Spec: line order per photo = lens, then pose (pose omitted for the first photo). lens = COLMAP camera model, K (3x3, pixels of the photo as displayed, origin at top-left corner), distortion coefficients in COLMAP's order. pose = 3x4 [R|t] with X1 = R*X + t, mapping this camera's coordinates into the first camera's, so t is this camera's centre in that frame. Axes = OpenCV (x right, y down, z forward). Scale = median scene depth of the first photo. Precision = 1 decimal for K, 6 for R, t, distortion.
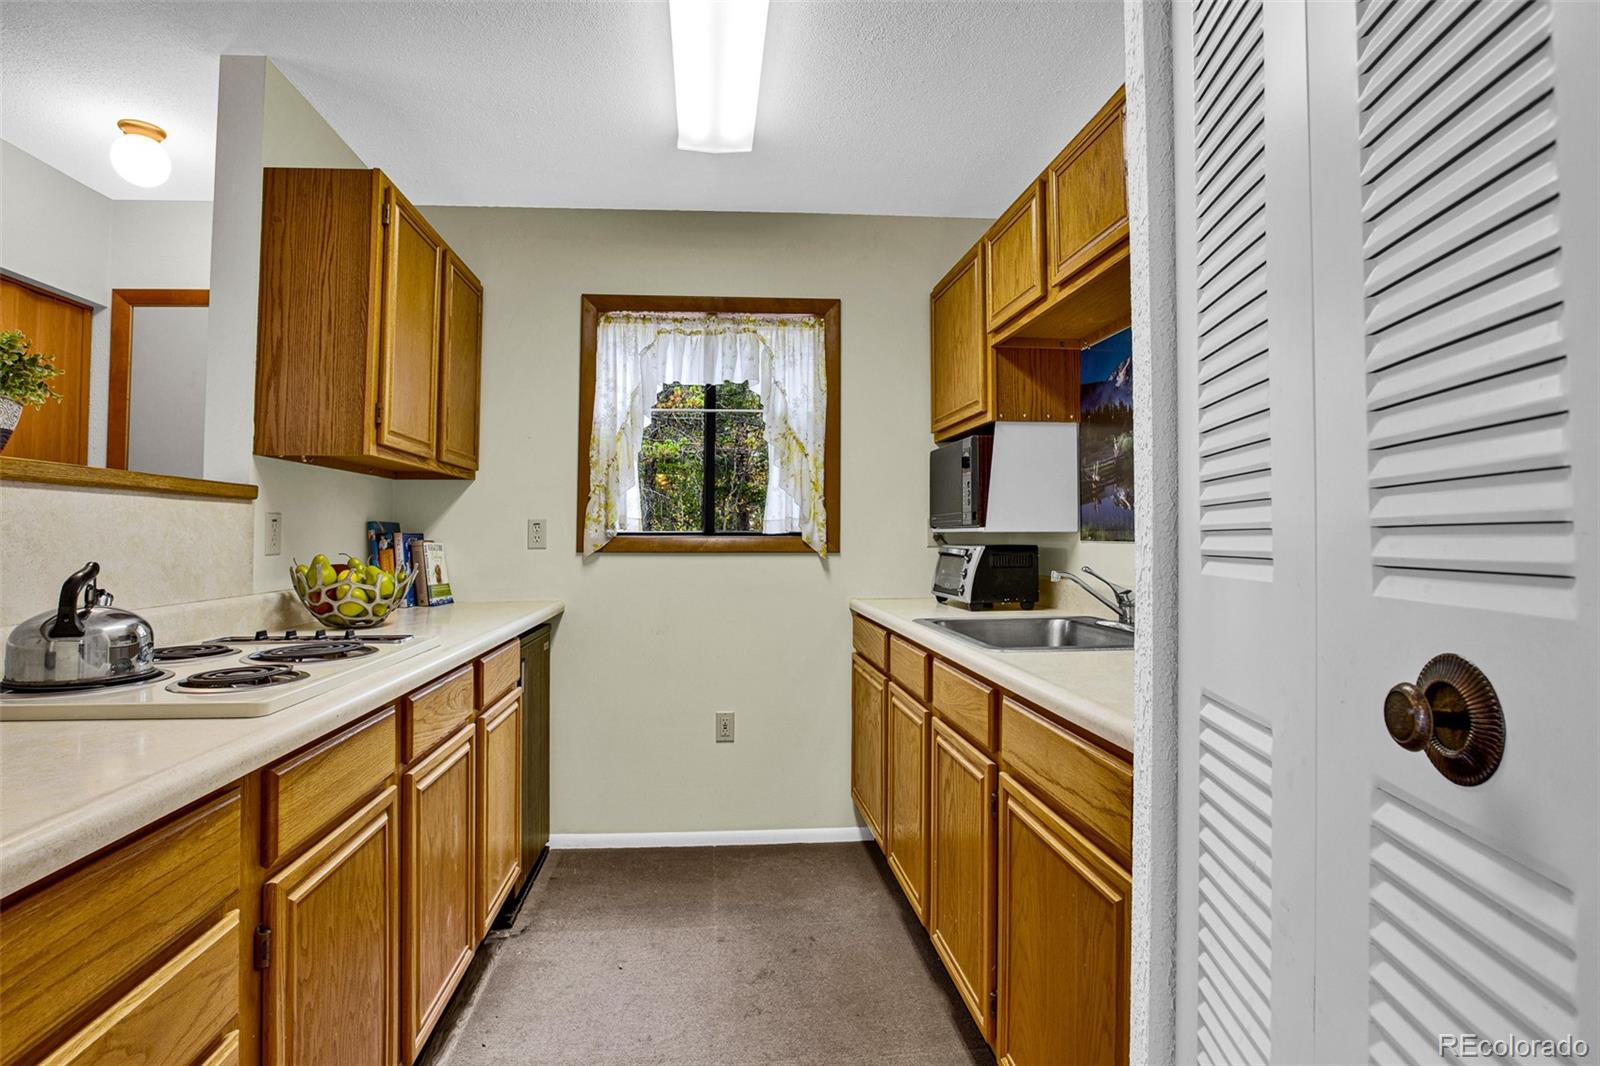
lens RADIAL K [[1021.3, 0, 802.5], [0, 1021.3, 506.5], [0, 0, 1]] dist [-0.202339, 0.000964]
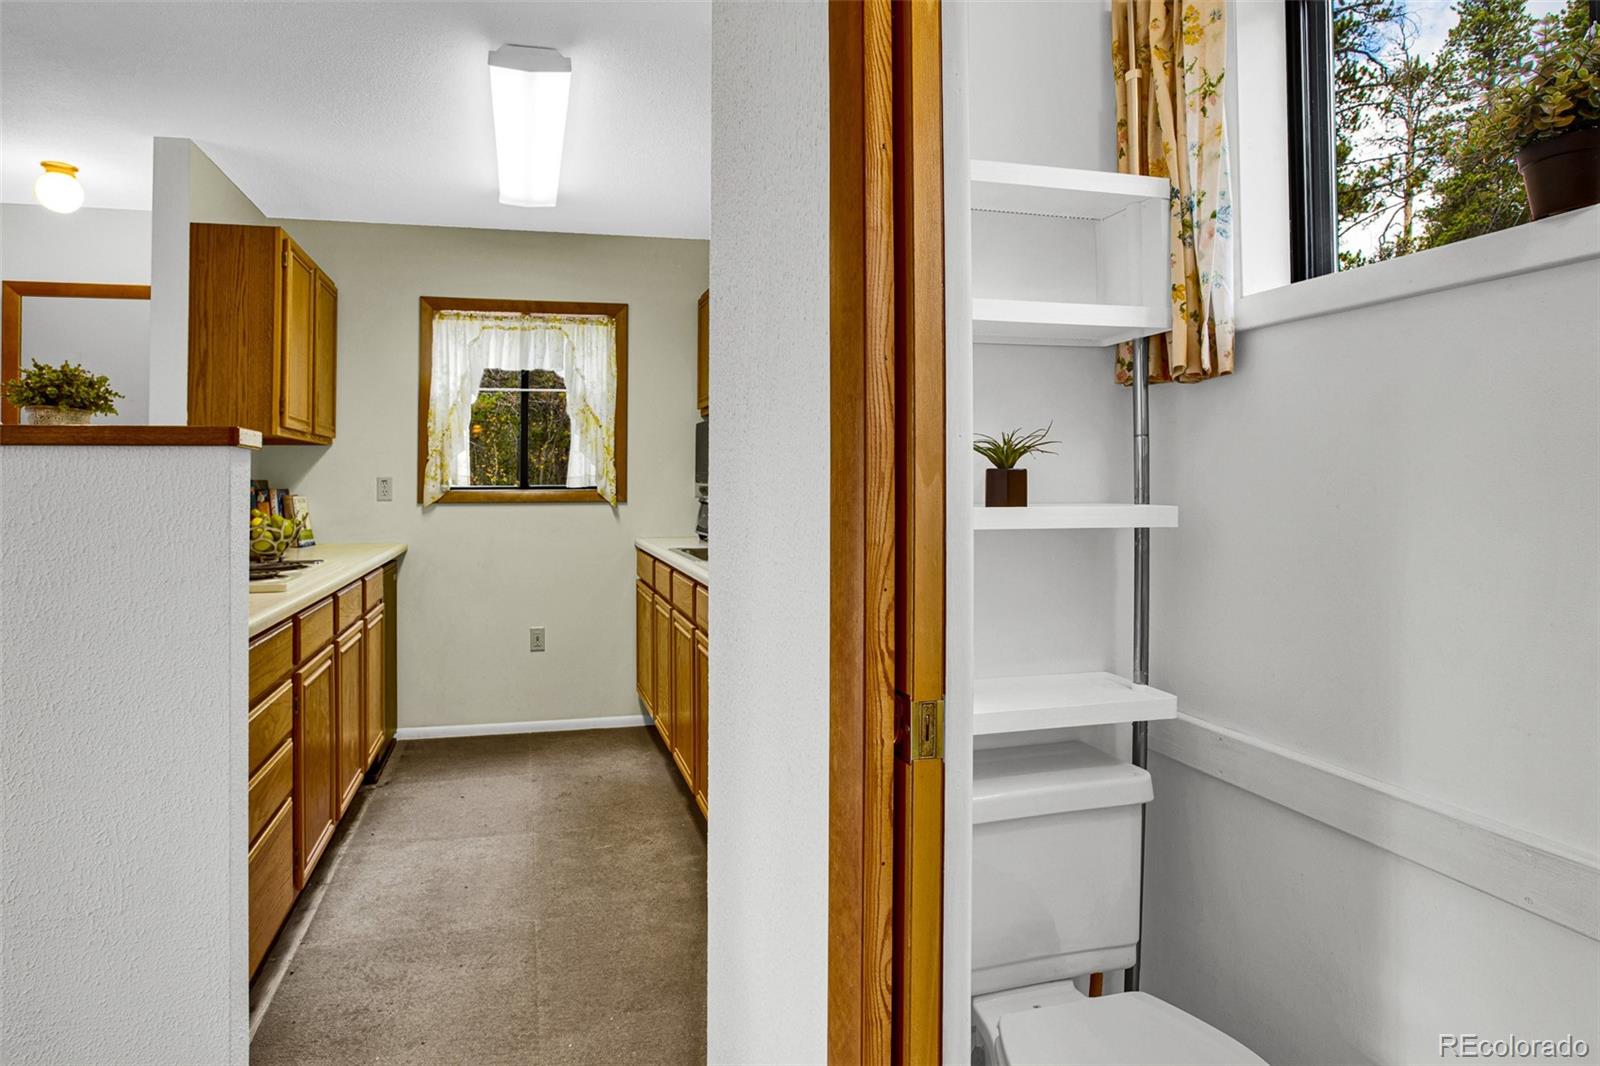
lens RADIAL K [[1057.7, 0, 798.1], [0, 1057.7, 476.7], [0, 0, 1]] dist [-0.129607, 0.001149]
pose [[0.986651, -0.002353, 0.162835, 0.033800], [-0.001188, 0.999765, 0.021648, -0.016337], [-0.162847, -0.021552, 0.986416, -0.355689]]
